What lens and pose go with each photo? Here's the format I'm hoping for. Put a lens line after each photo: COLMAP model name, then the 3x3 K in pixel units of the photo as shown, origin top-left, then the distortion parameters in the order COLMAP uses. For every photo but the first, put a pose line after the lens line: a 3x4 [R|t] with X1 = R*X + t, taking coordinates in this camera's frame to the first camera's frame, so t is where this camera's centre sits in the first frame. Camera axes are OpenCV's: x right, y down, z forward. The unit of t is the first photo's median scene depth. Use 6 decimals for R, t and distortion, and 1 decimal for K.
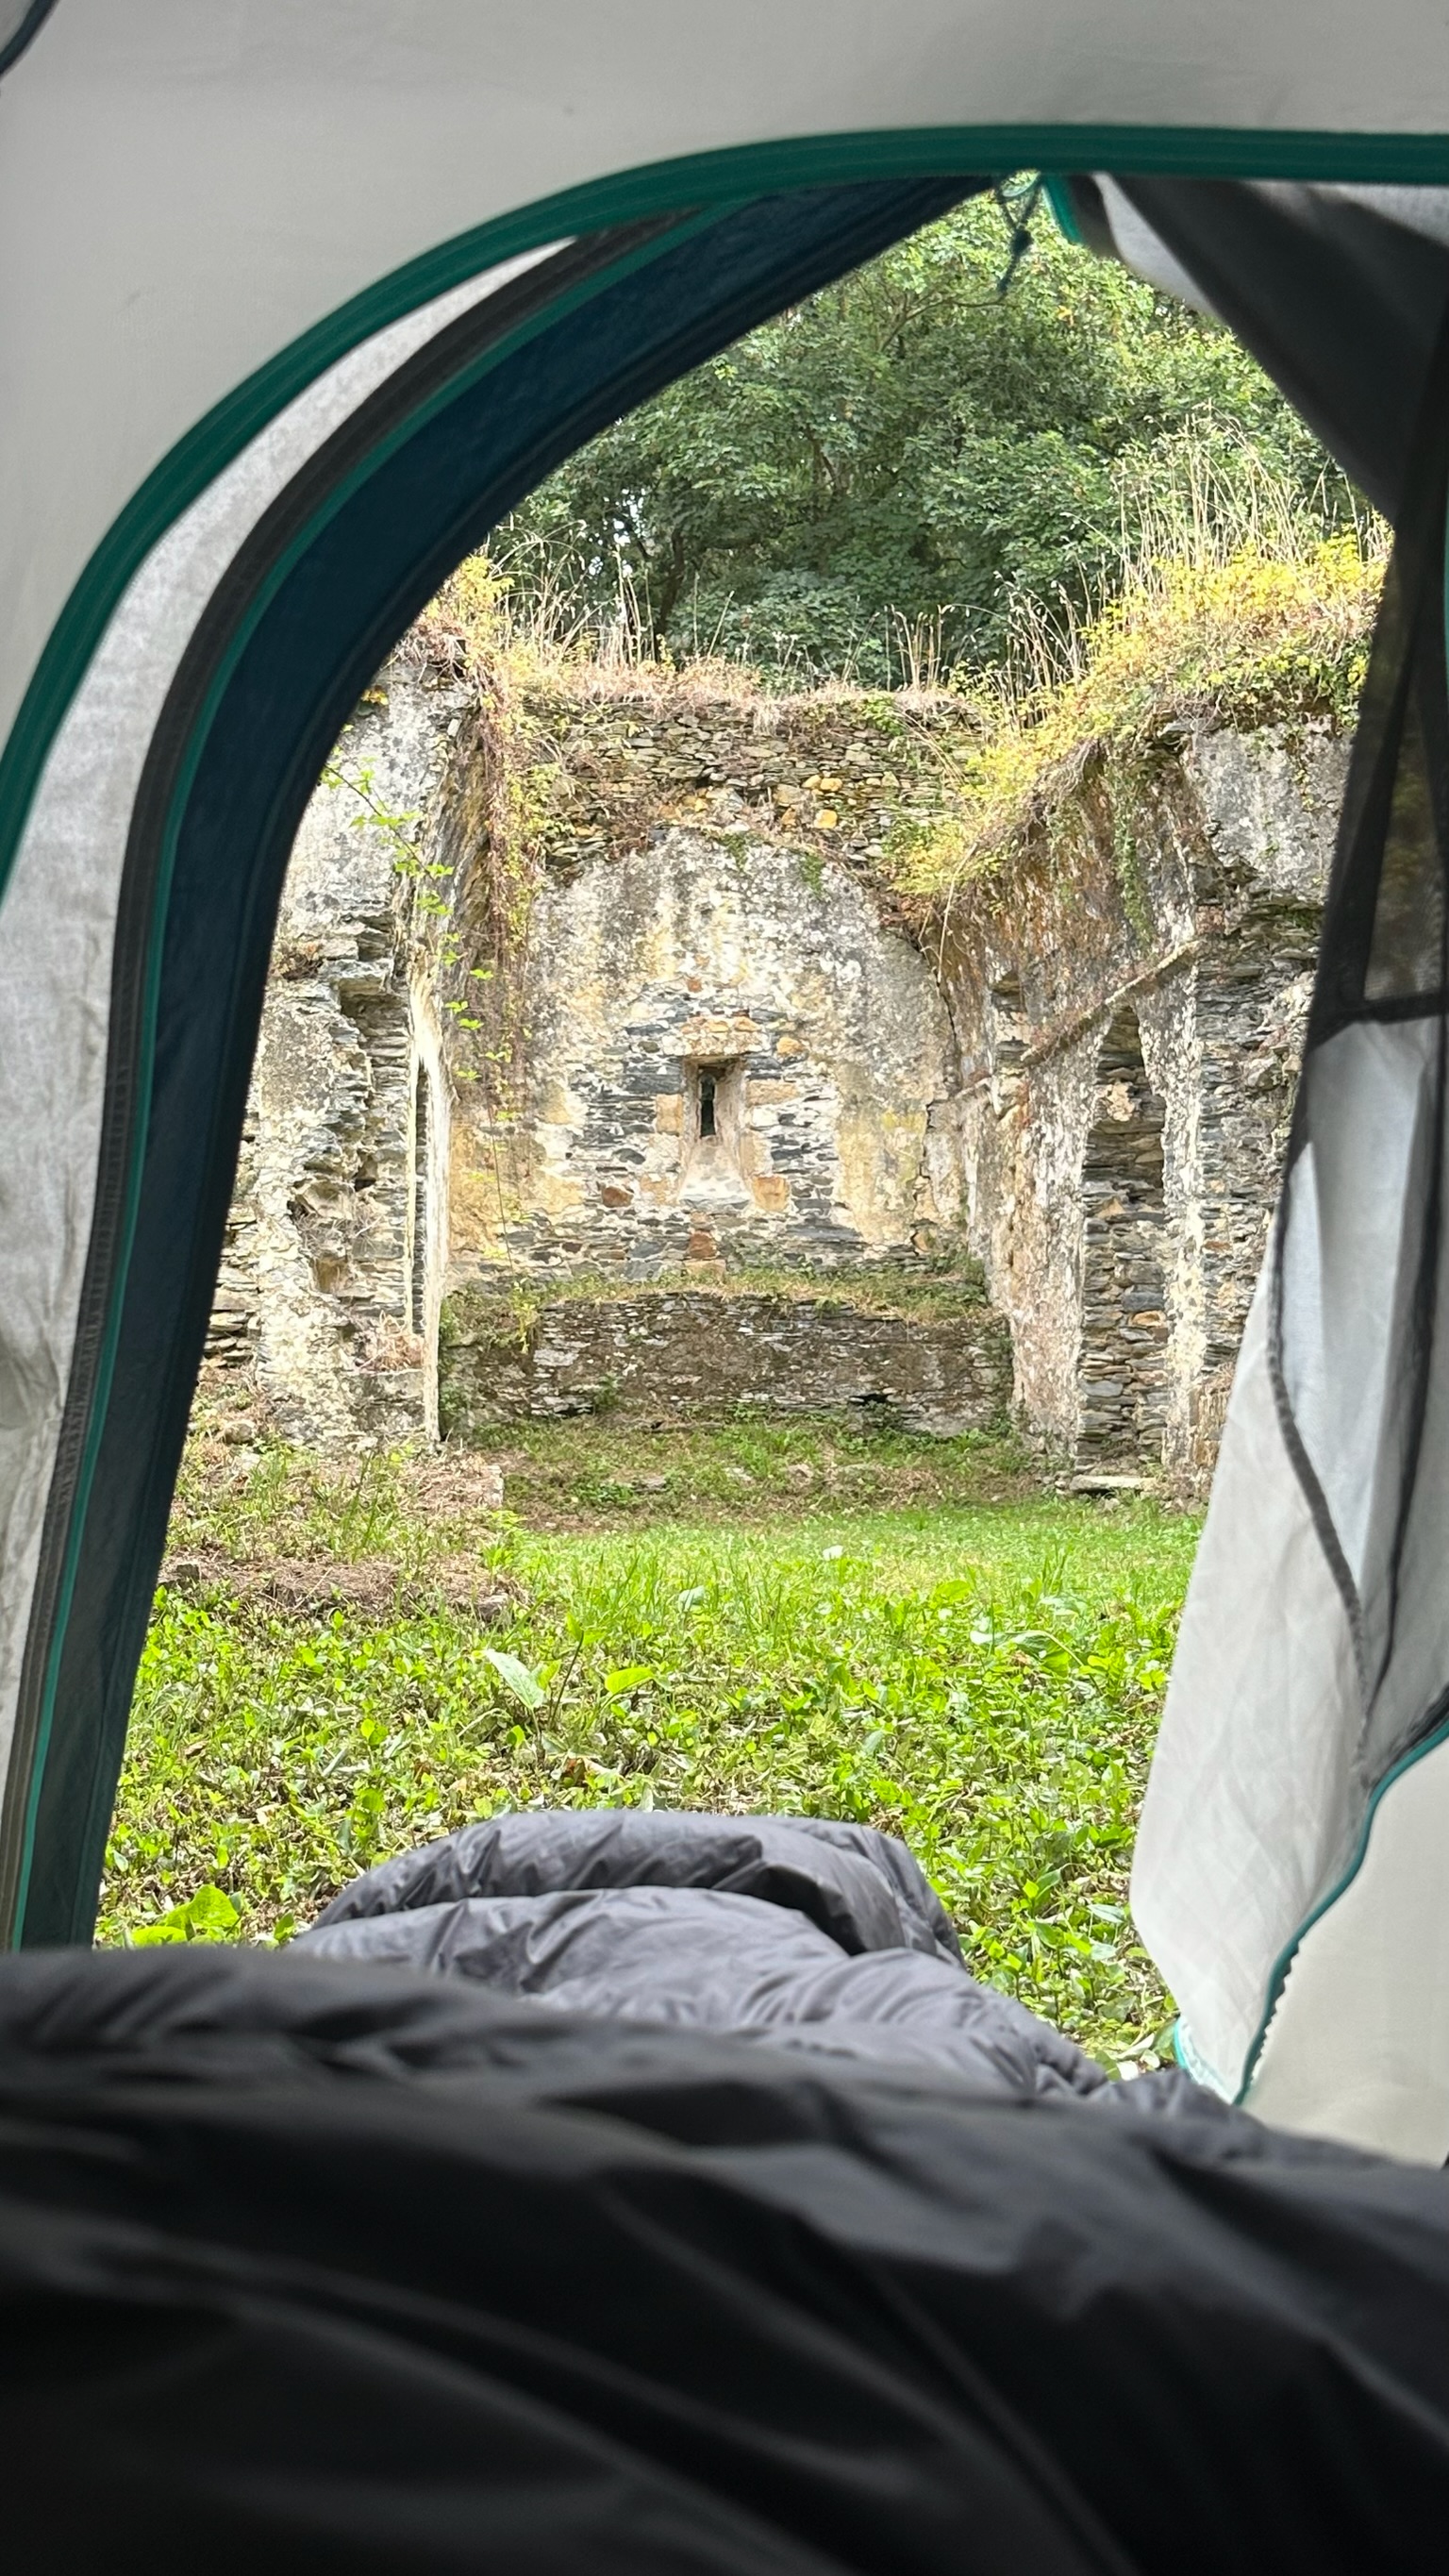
lens RADIAL K [[2637.4, 0, 724.5], [0, 2637.4, 1288.0], [0, 0, 1]] dist [0.174912, 0.024372]
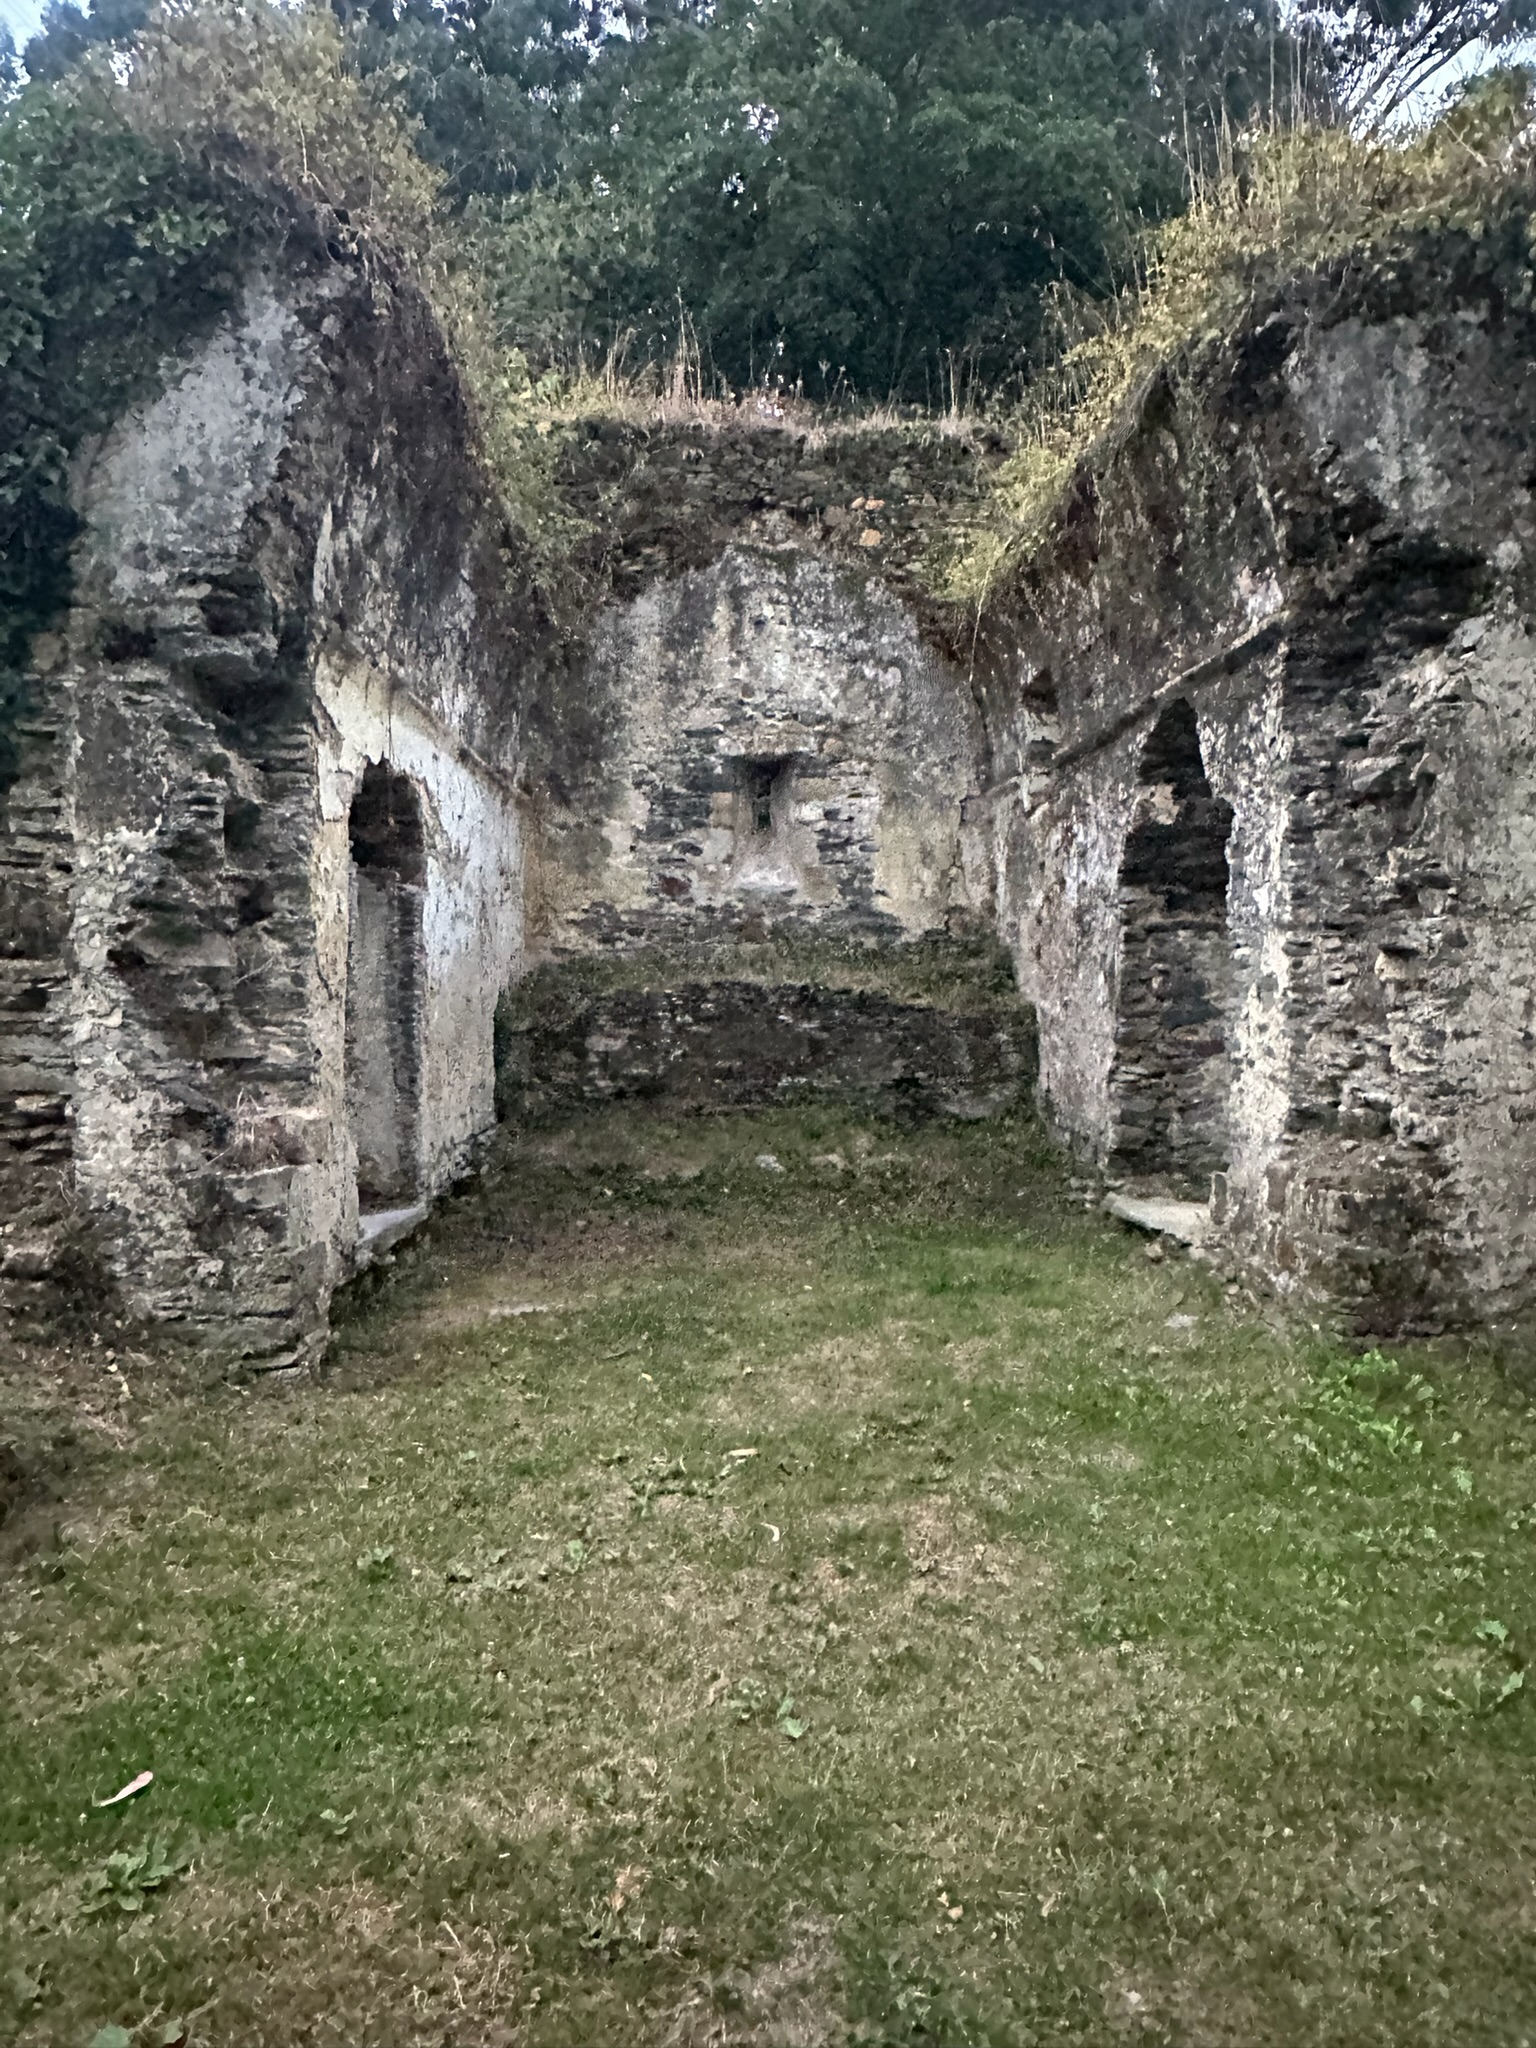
lens RADIAL K [[1461.9, 0, 768.0], [0, 1461.9, 1024.0], [0, 0, 1]] dist [-0.014609, -0.002748]
pose [[0.998218, 0.005472, -0.059415, 0.040251], [0.000031, 0.995738, 0.092230, -0.039816], [0.059666, -0.092068, 0.993964, 0.464705]]
